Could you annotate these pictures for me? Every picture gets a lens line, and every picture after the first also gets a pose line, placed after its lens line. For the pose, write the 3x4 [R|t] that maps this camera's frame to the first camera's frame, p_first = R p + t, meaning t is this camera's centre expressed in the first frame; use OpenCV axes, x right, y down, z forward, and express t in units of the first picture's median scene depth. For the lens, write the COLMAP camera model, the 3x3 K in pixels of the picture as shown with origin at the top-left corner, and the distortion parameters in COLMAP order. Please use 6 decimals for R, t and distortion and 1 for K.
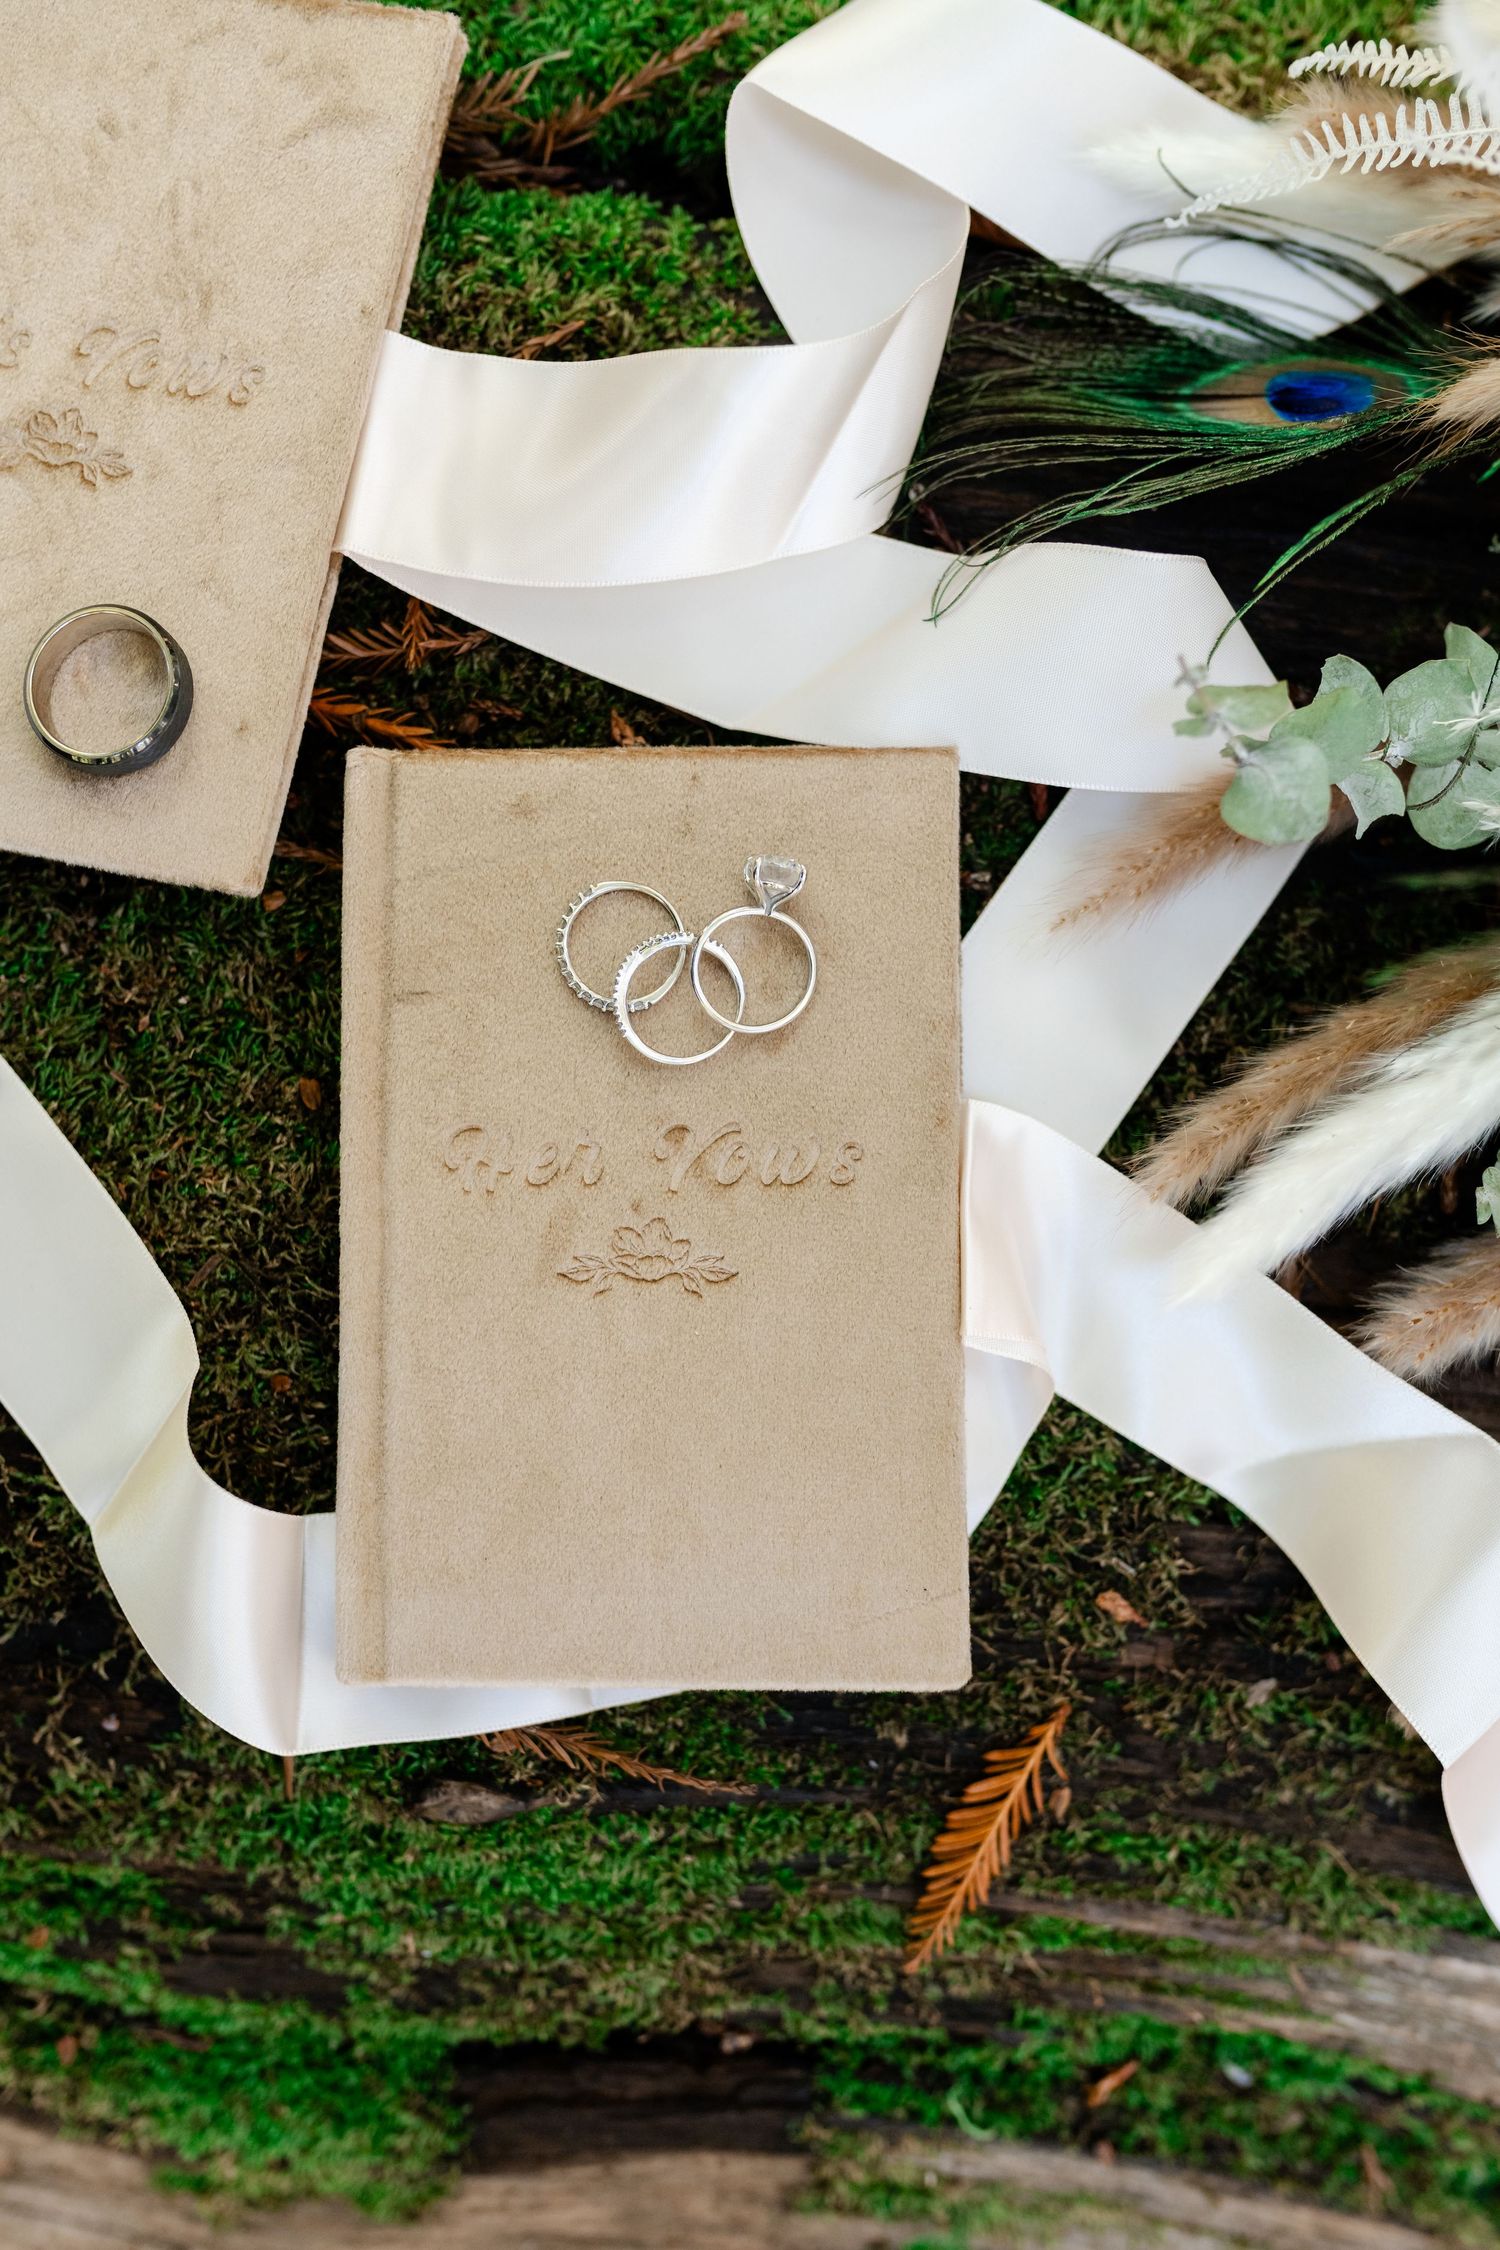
lens RADIAL K [[2427.1, 0, 598.5], [0, 2427.1, 1124.3], [0, 0, 1]] dist [0.001071, 0.008964]
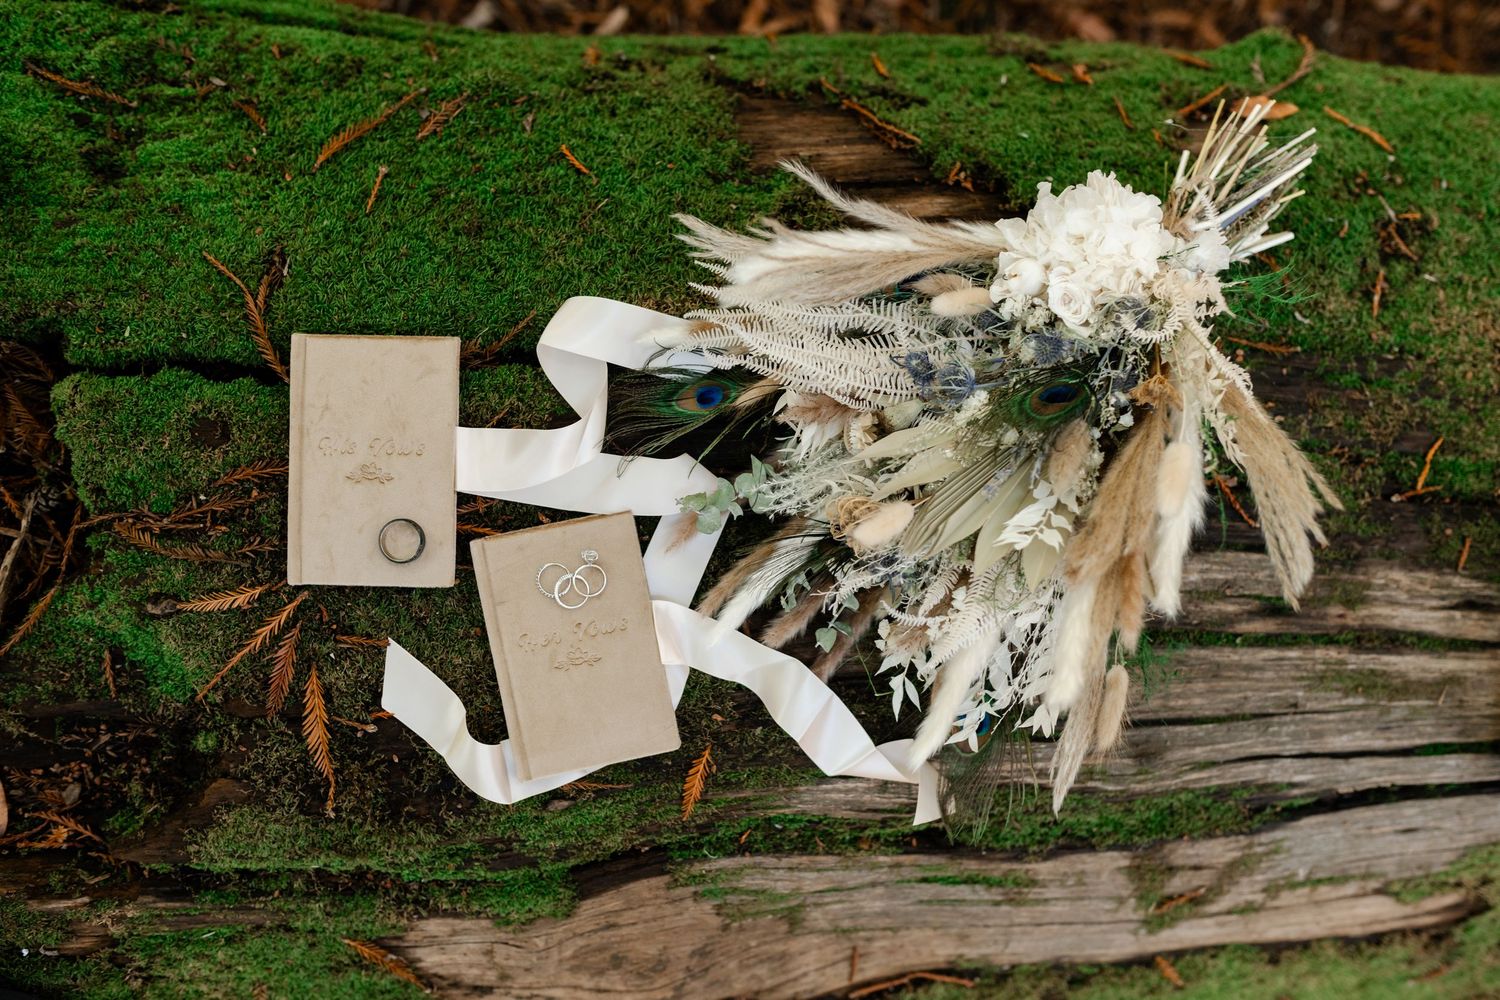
lens RADIAL K [[1500.1, 0, 793.6], [0, 1500.1, 495.1], [0, 0, 1]] dist [0.007615, 0.012592]
pose [[0.971175, -0.200116, 0.129509, 0.091631], [0.185369, 0.975624, 0.117459, -0.389669], [-0.149858, -0.090066, 0.984597, -1.284867]]
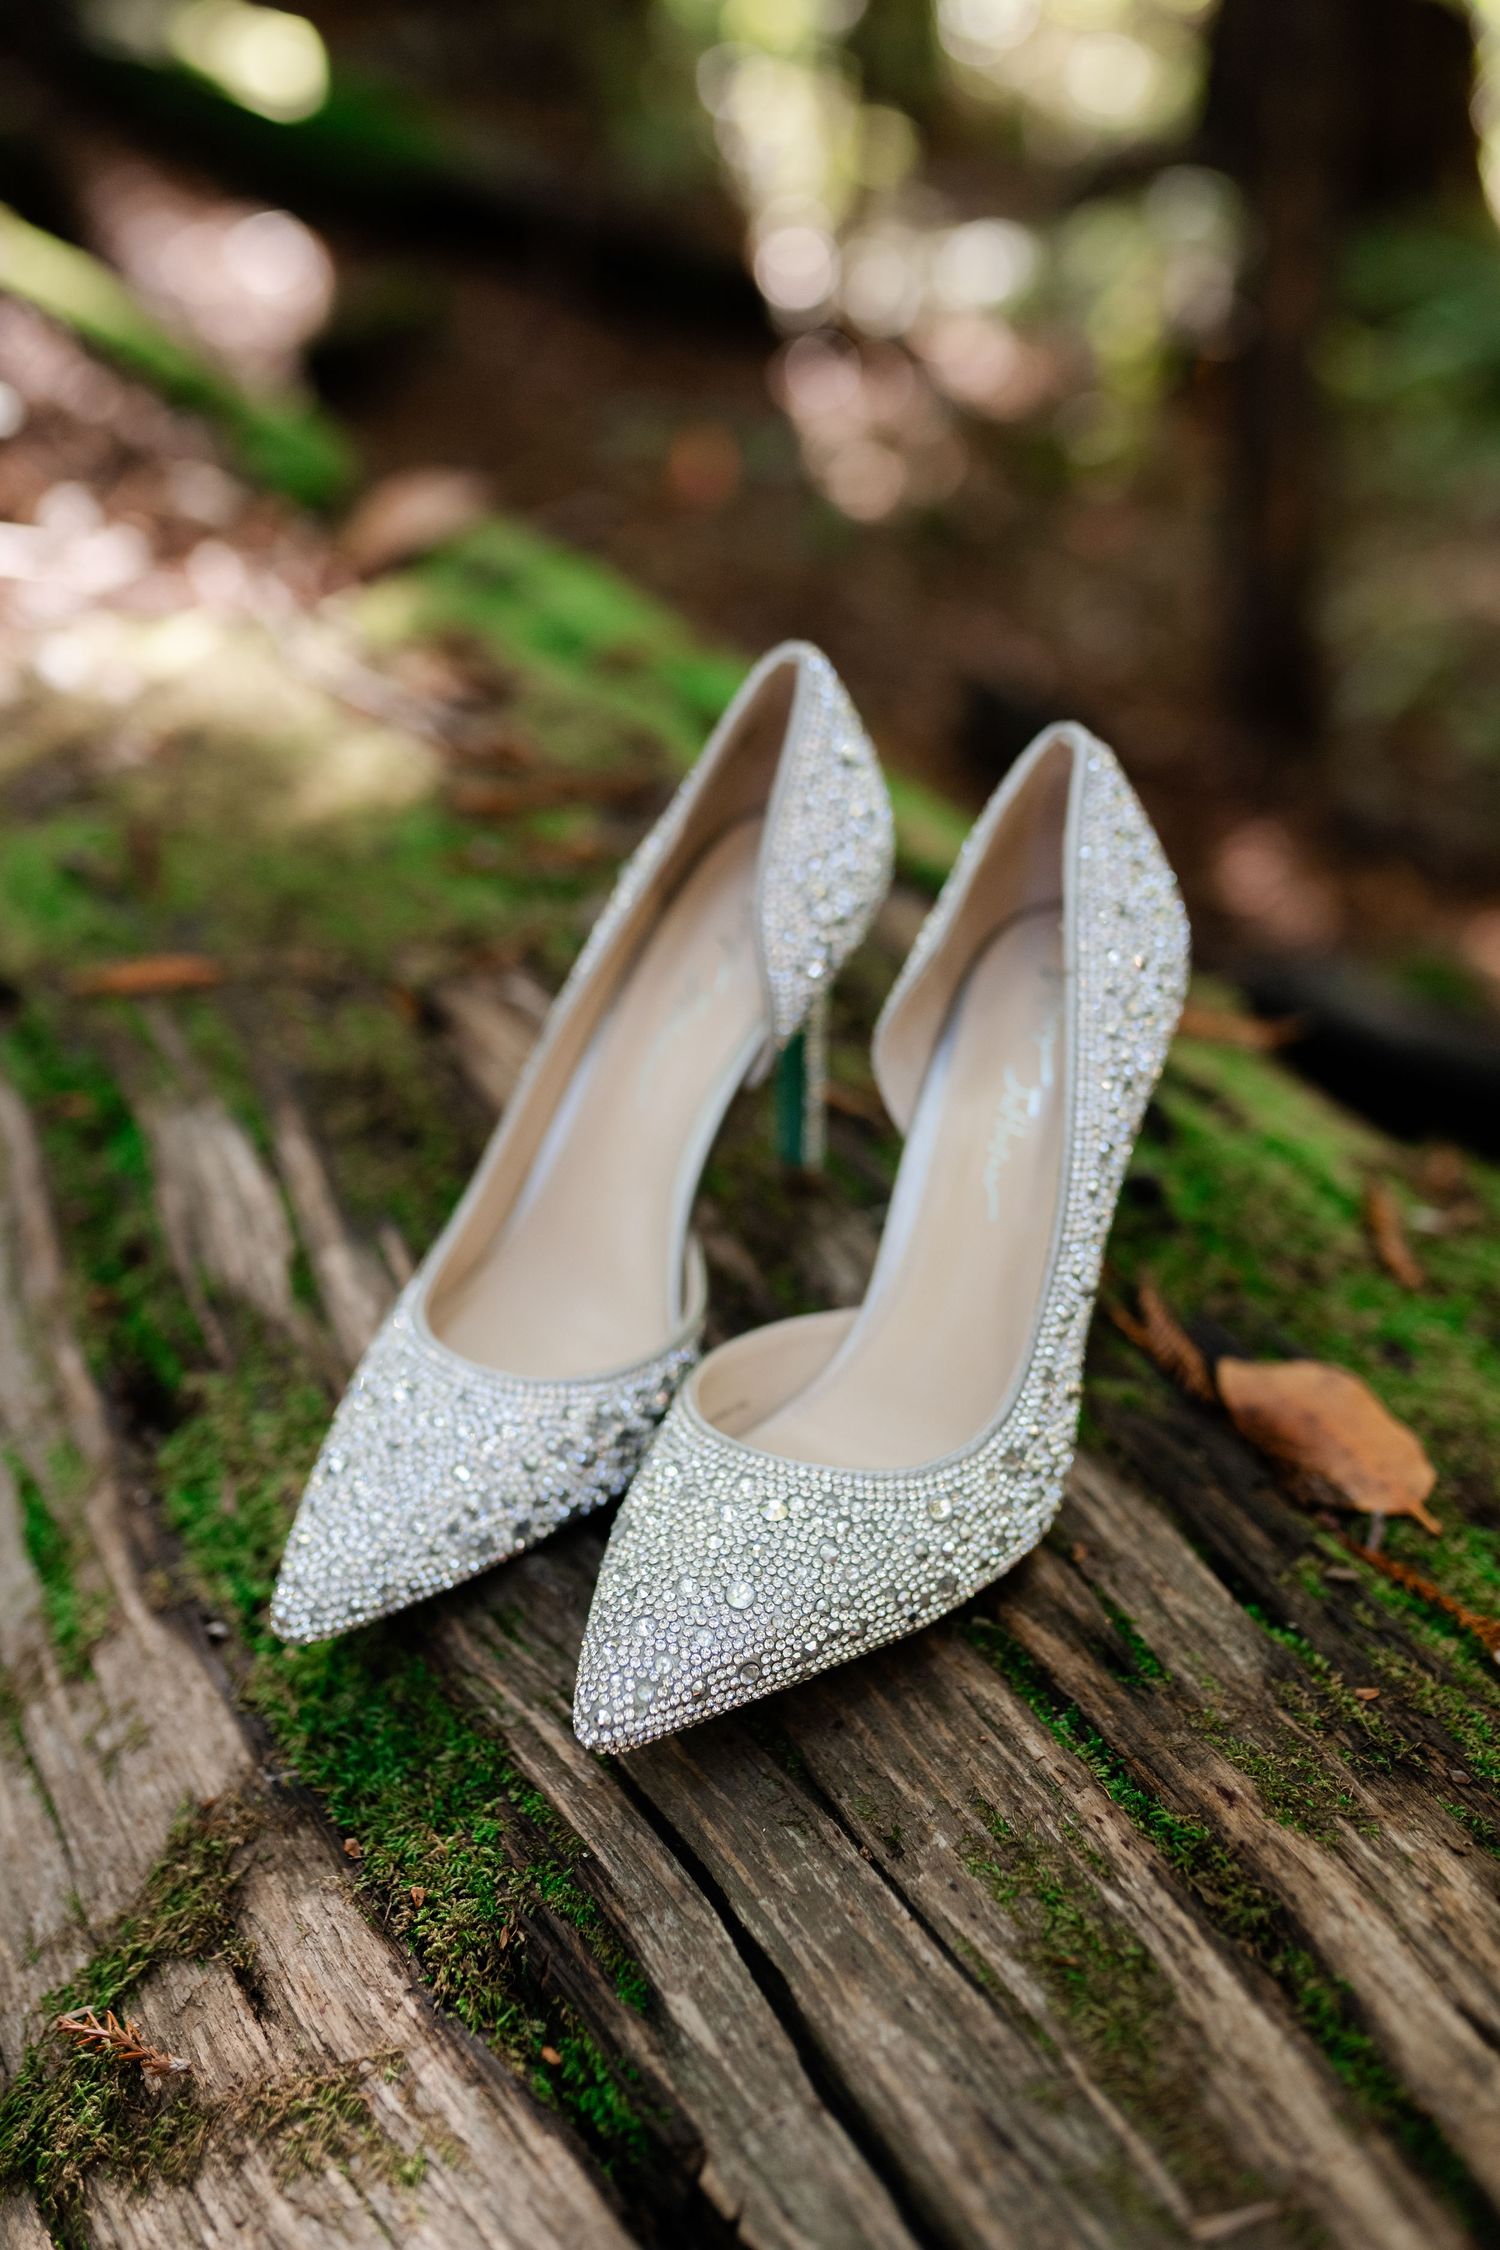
lens RADIAL K [[2317.9, 0, 750.0], [0, 2317.9, 1125.0], [0, 0, 1]] dist [0.011038, 0.005891]
pose [[0.618326, 0.451056, -0.643601, 1.672942], [-0.785186, 0.319105, -0.530711, 0.942614], [-0.034004, 0.833499, 0.551474, 0.055479]]
